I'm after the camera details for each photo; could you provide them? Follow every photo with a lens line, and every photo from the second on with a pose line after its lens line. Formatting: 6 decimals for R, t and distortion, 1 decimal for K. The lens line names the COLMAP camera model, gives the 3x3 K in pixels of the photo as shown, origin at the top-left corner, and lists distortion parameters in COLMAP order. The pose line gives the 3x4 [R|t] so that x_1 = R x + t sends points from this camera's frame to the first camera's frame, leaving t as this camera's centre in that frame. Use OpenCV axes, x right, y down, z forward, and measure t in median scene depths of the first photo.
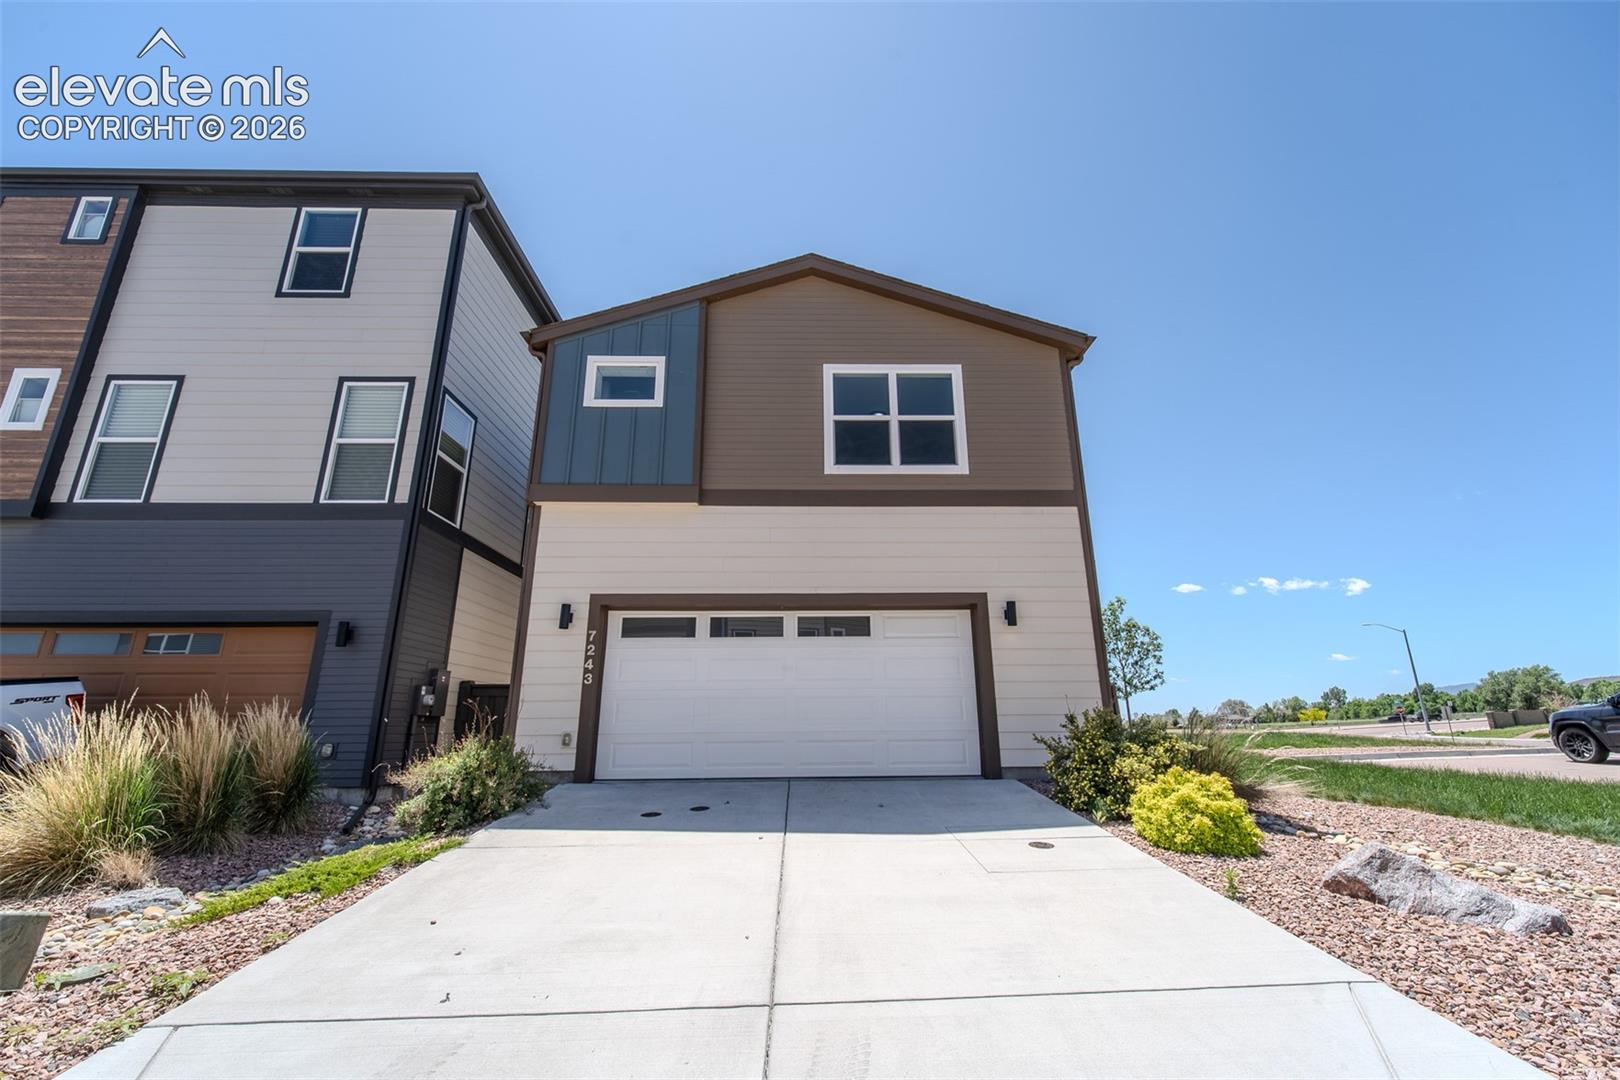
lens RADIAL K [[667.3, 0, 820.4], [0, 667.3, 542.4], [0, 0, 1]] dist [0.002965, -0.000172]
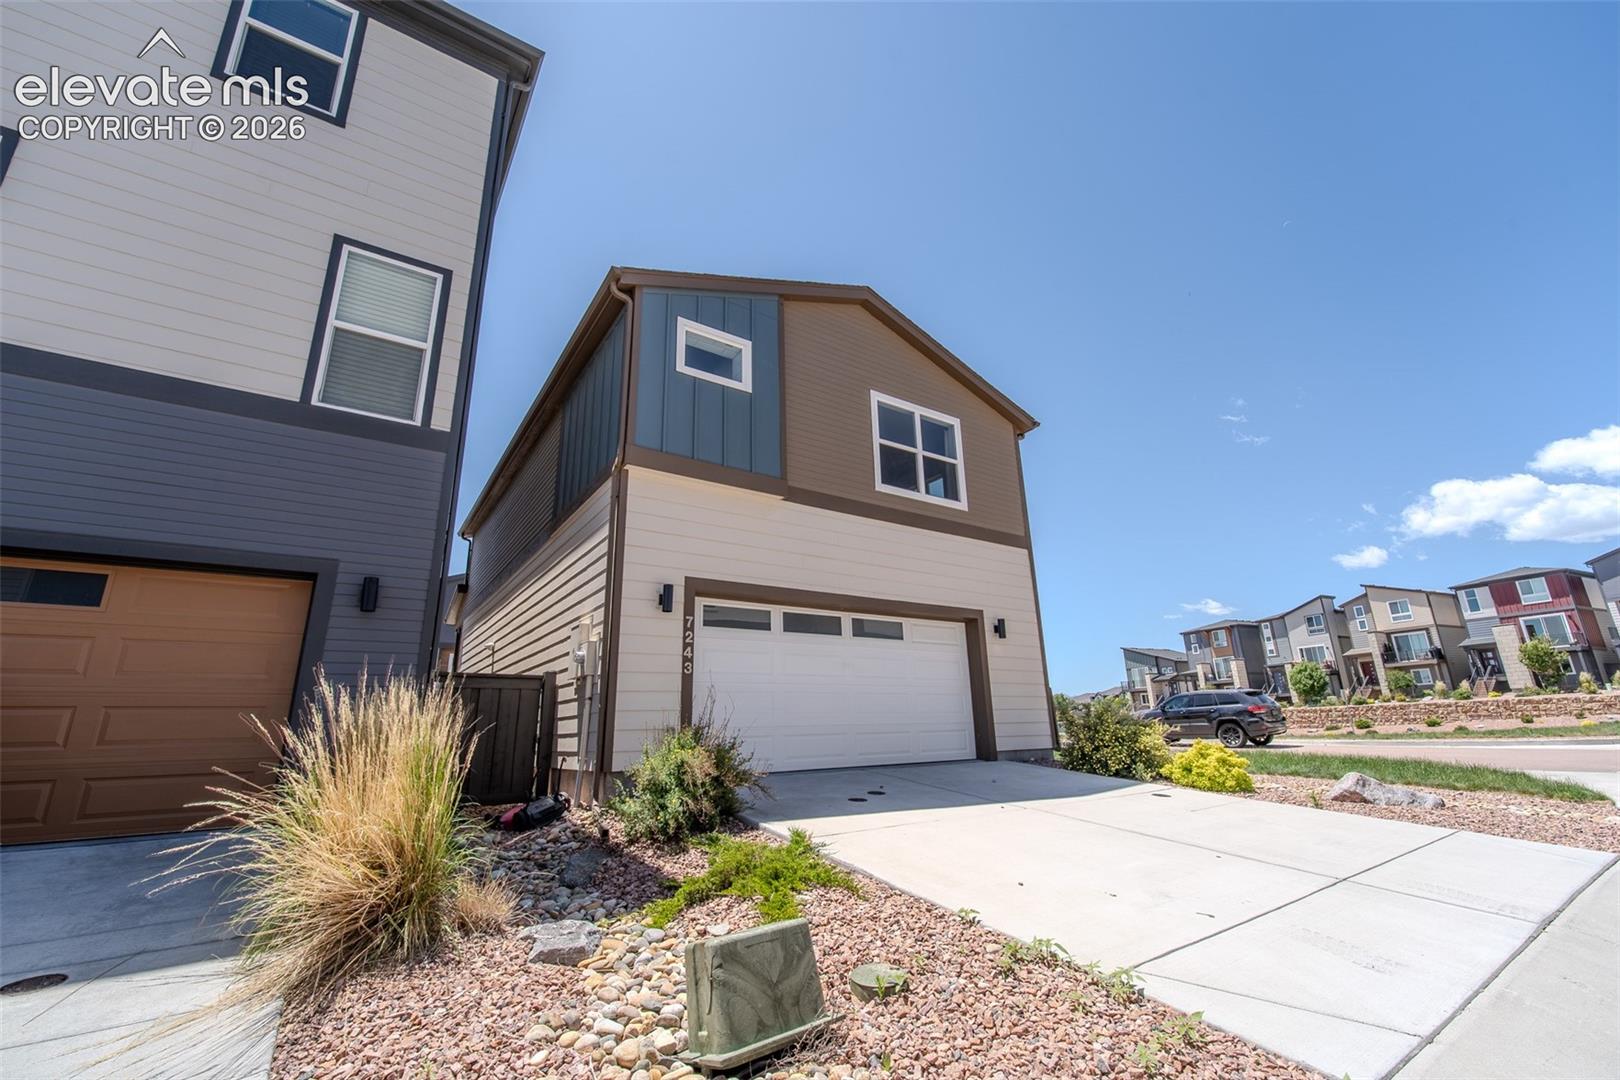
lens RADIAL K [[664.9, 0, 818.4], [0, 664.9, 543.2], [0, 0, 1]] dist [0.000353, -0.000245]
pose [[0.838392, 0.135740, 0.527895, -0.635995], [-0.128752, 0.990406, -0.050185, 0.050865], [-0.529642, -0.025893, 0.847826, 0.117316]]
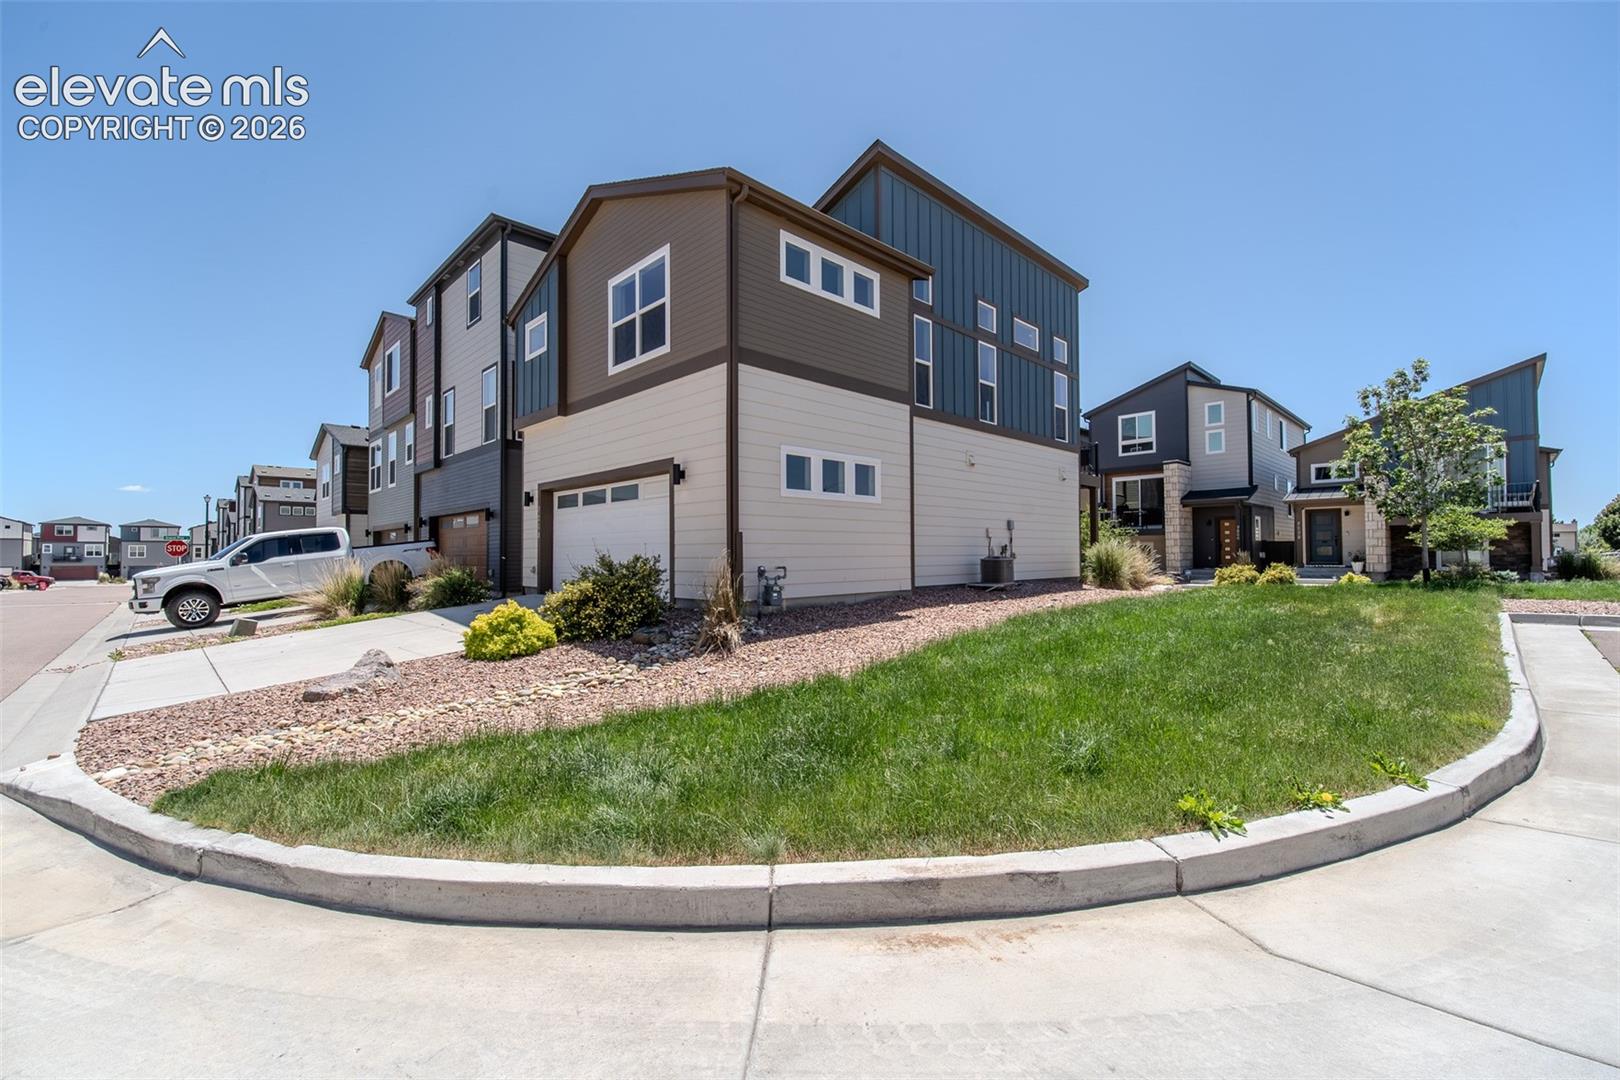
lens RADIAL K [[667.3, 0, 820.4], [0, 667.3, 542.4], [0, 0, 1]] dist [0.002965, -0.000172]
pose [[0.687342, -0.009083, -0.726277, 1.211528], [0.199746, 0.963731, 0.176985, 0.059820], [0.698328, -0.266721, 0.664227, 0.342786]]
